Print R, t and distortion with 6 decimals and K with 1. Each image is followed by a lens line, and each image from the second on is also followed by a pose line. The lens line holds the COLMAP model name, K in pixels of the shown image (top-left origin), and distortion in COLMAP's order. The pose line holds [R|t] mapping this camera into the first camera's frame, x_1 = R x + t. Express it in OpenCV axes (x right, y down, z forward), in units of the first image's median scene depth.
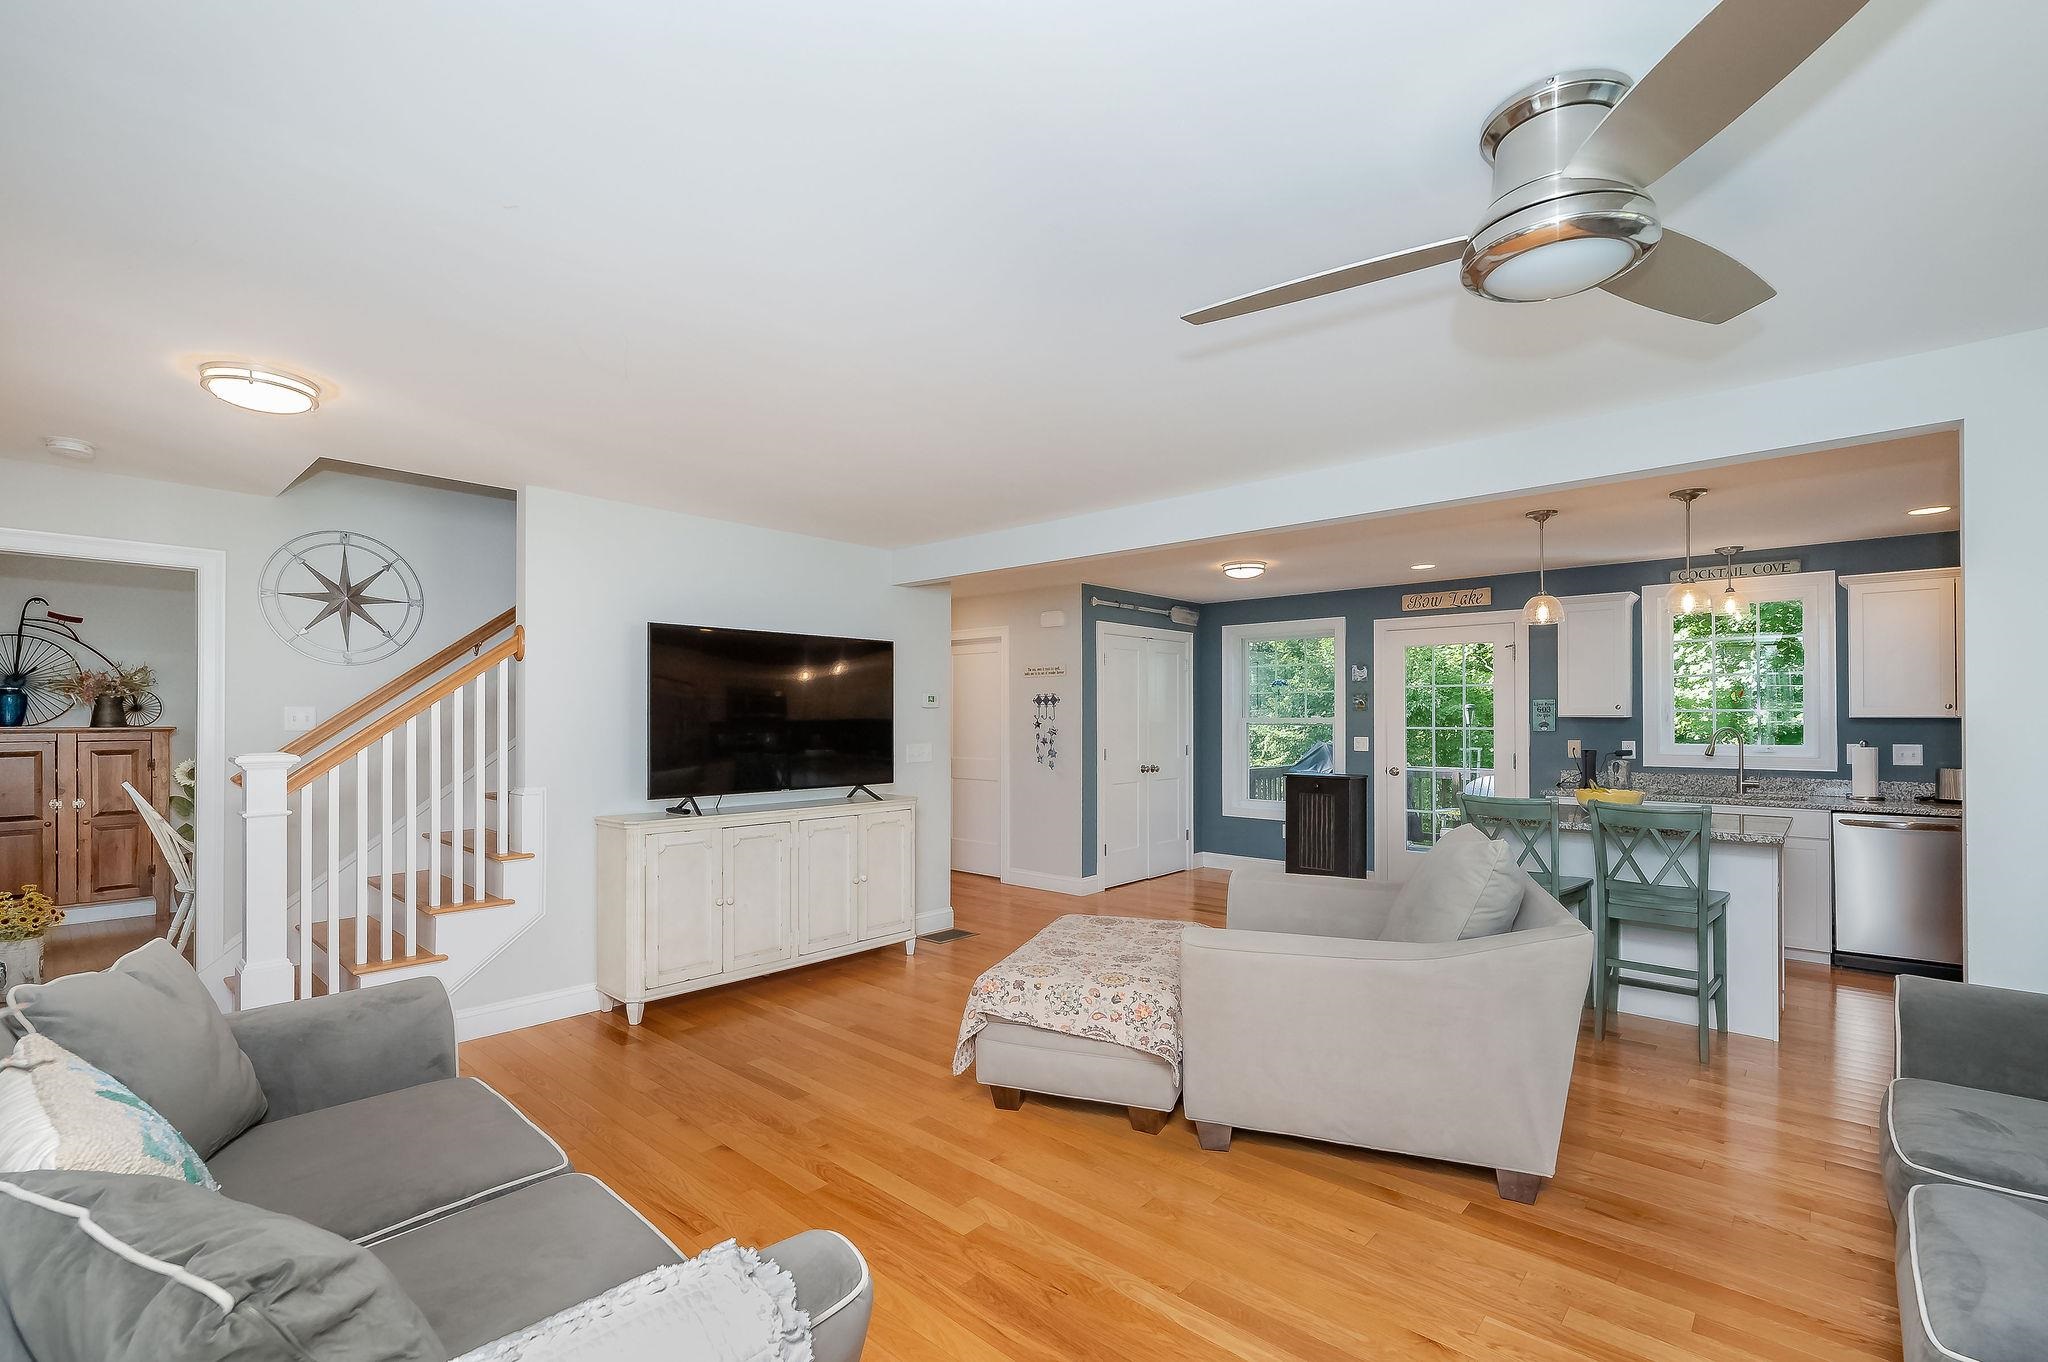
lens RADIAL K [[883.9, 0, 983.2], [0, 883.9, 703.5], [0, 0, 1]] dist [-0.017000, -0.000108]
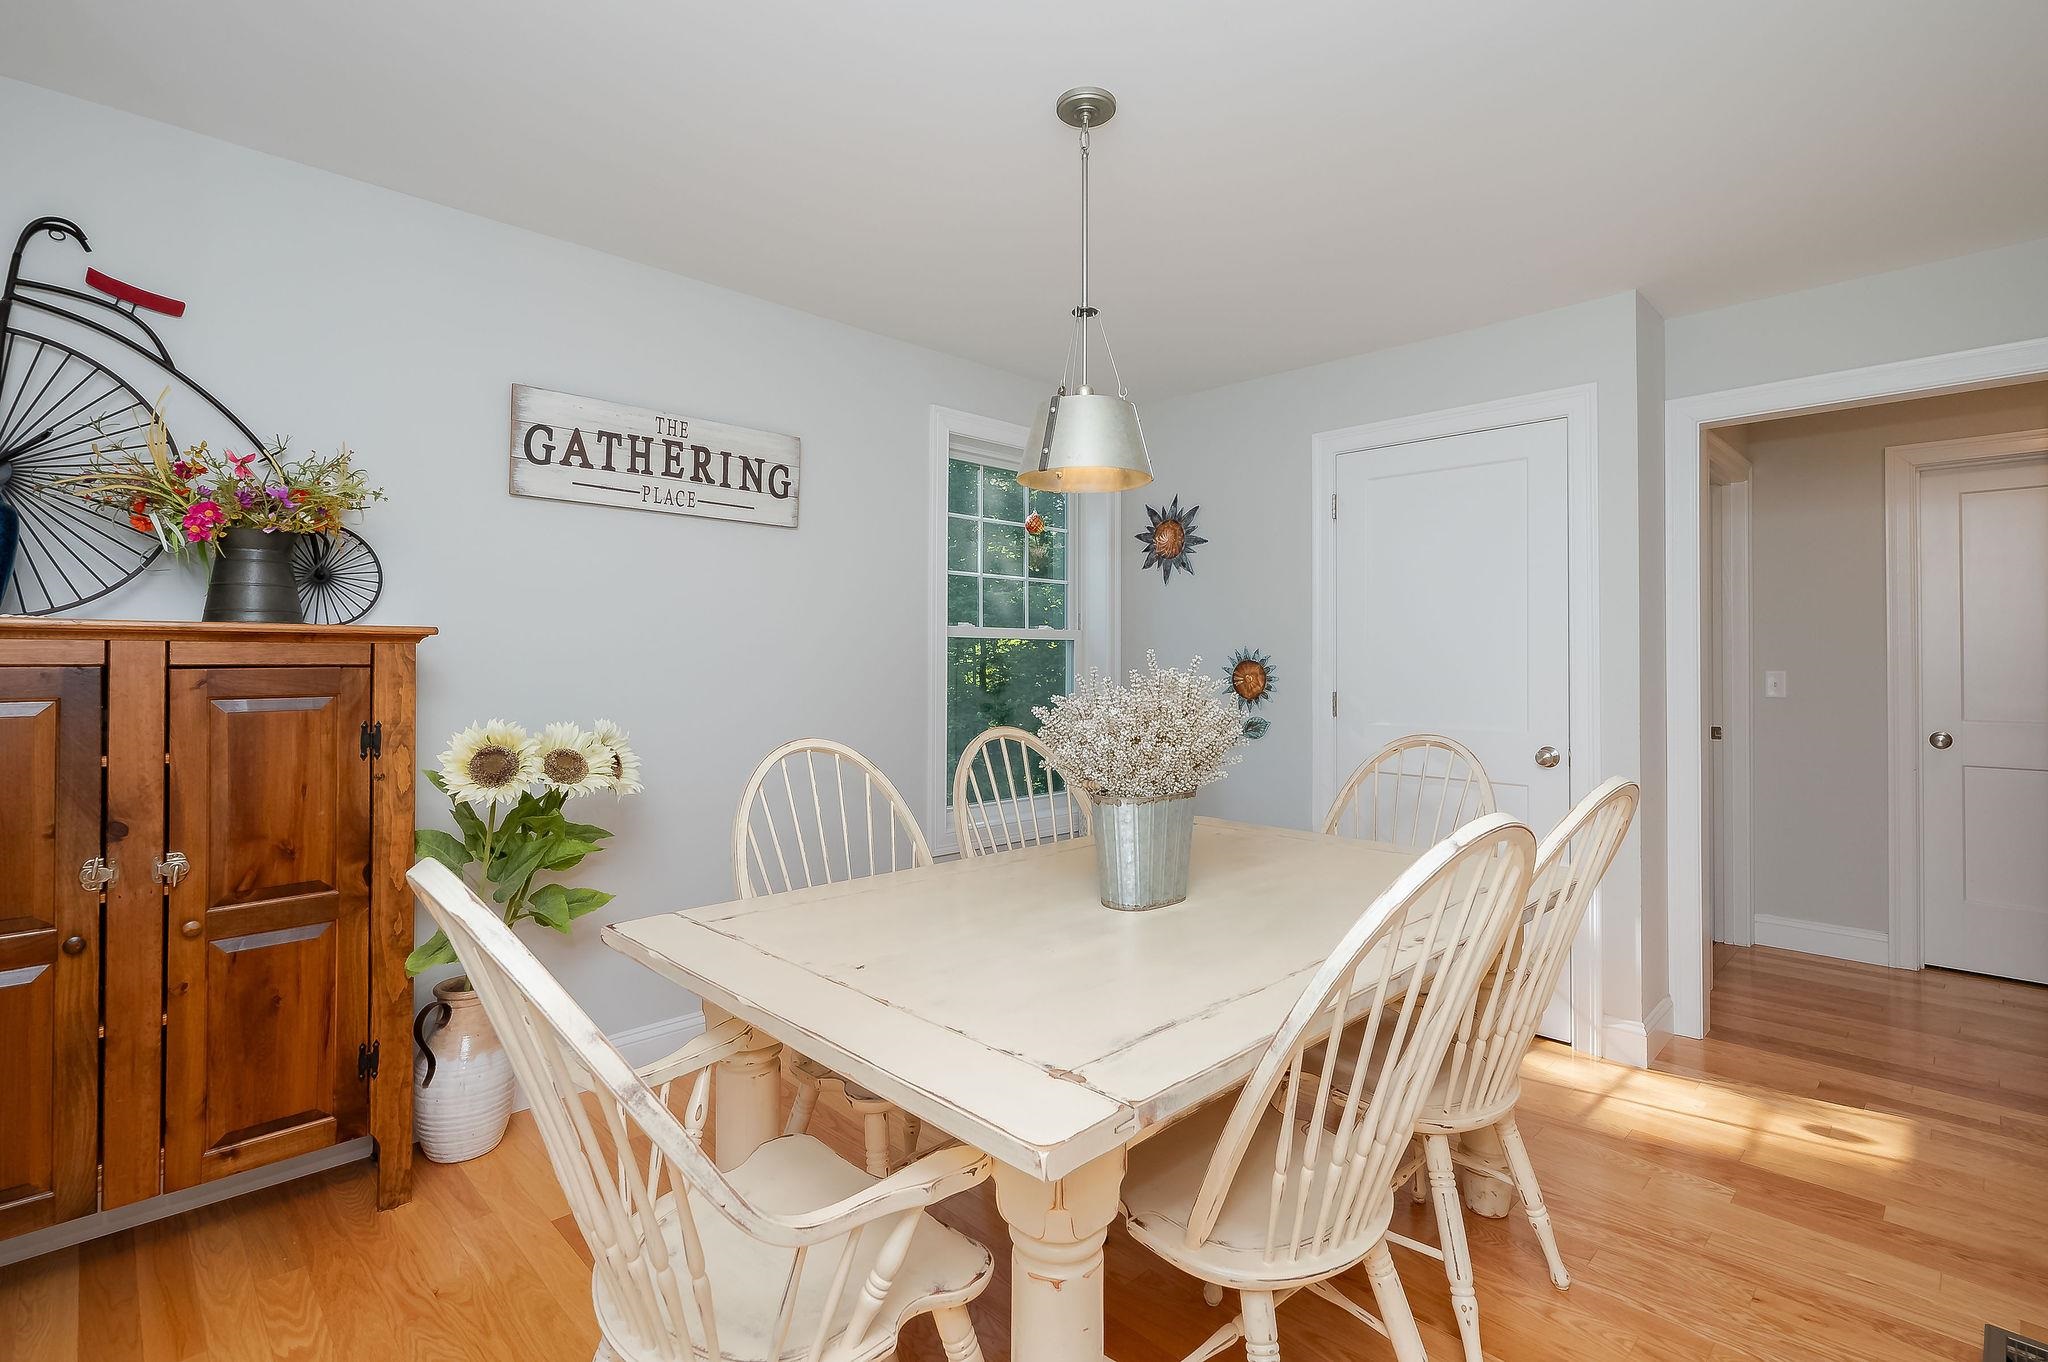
lens RADIAL K [[952.9, 0, 949.4], [0, 952.9, 646.6], [0, 0, 1]] dist [-0.014867, 0.000741]
pose [[0.995451, 0.010739, -0.094667, -0.714048], [-0.010972, 0.999938, -0.001950, 0.033725], [0.094641, 0.002980, 0.995507, 0.671548]]
